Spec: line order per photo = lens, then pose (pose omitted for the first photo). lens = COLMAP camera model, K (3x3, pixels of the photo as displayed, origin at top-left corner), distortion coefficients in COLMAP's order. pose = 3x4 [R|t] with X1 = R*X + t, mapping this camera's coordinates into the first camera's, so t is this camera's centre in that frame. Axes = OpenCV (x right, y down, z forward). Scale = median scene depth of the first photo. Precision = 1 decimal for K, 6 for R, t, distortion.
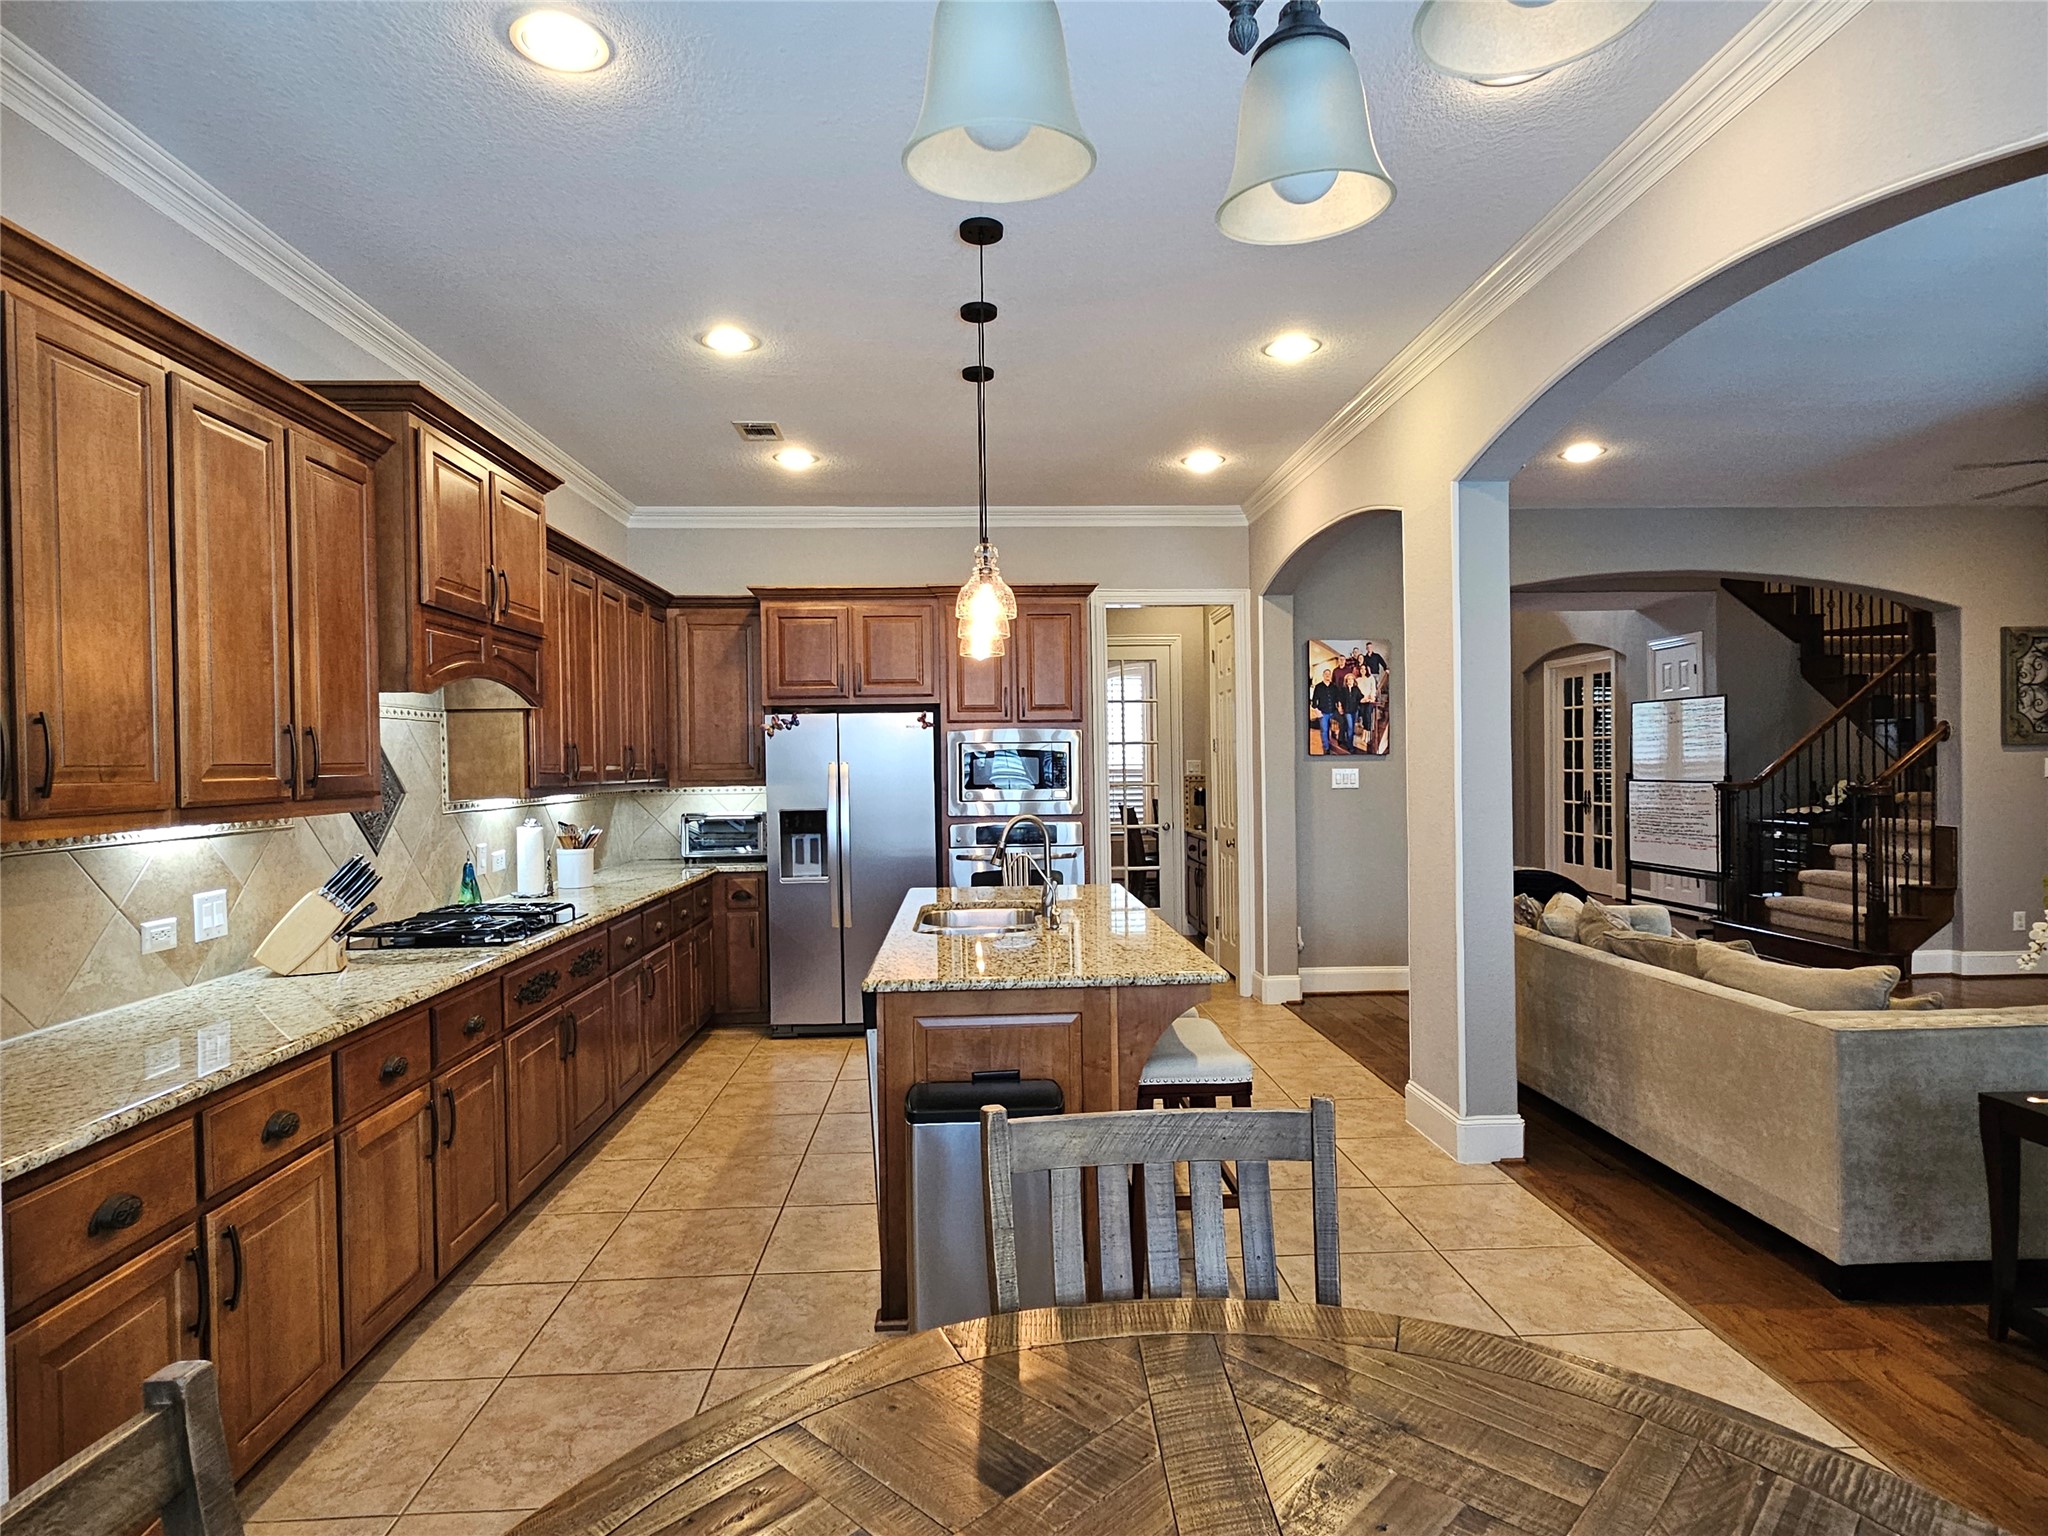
lens RADIAL K [[1132.0, 0, 1029.4], [0, 1132.0, 779.8], [0, 0, 1]] dist [0.002276, 0.002745]
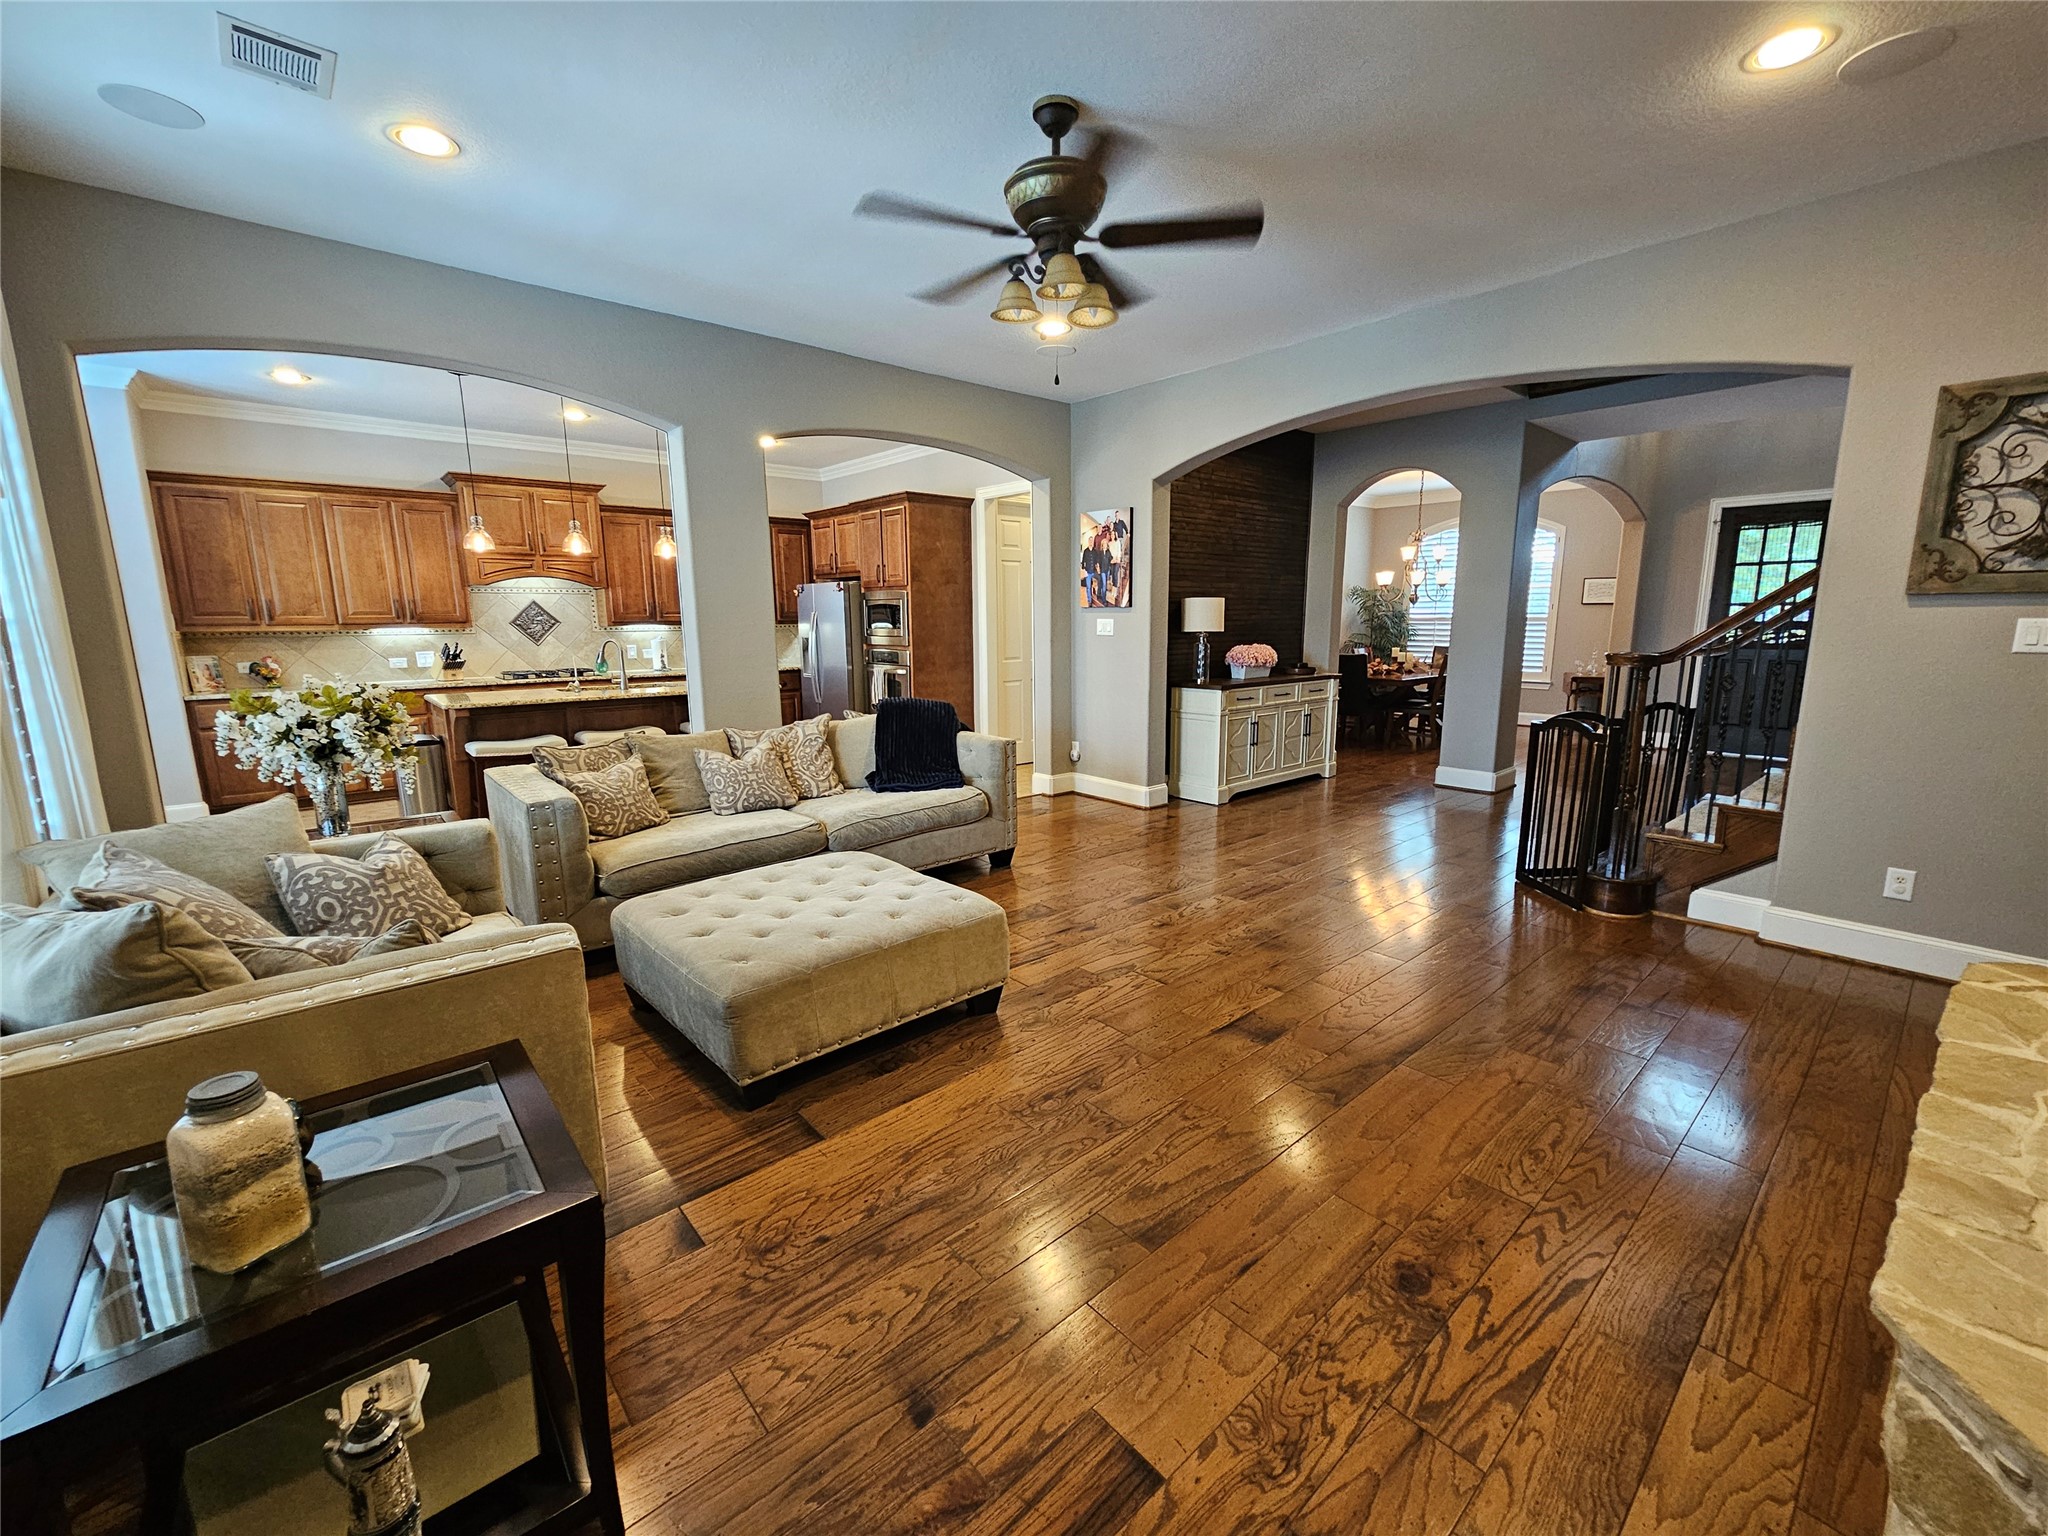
lens RADIAL K [[835.1, 0, 1040.2], [0, 835.1, 770.3], [0, 0, 1]] dist [-0.001129, -0.000102]
pose [[0.624711, 0.152916, -0.765736, 1.114418], [-0.015768, 0.982908, 0.183421, -0.015998], [0.780696, -0.102511, 0.616445, 0.435486]]
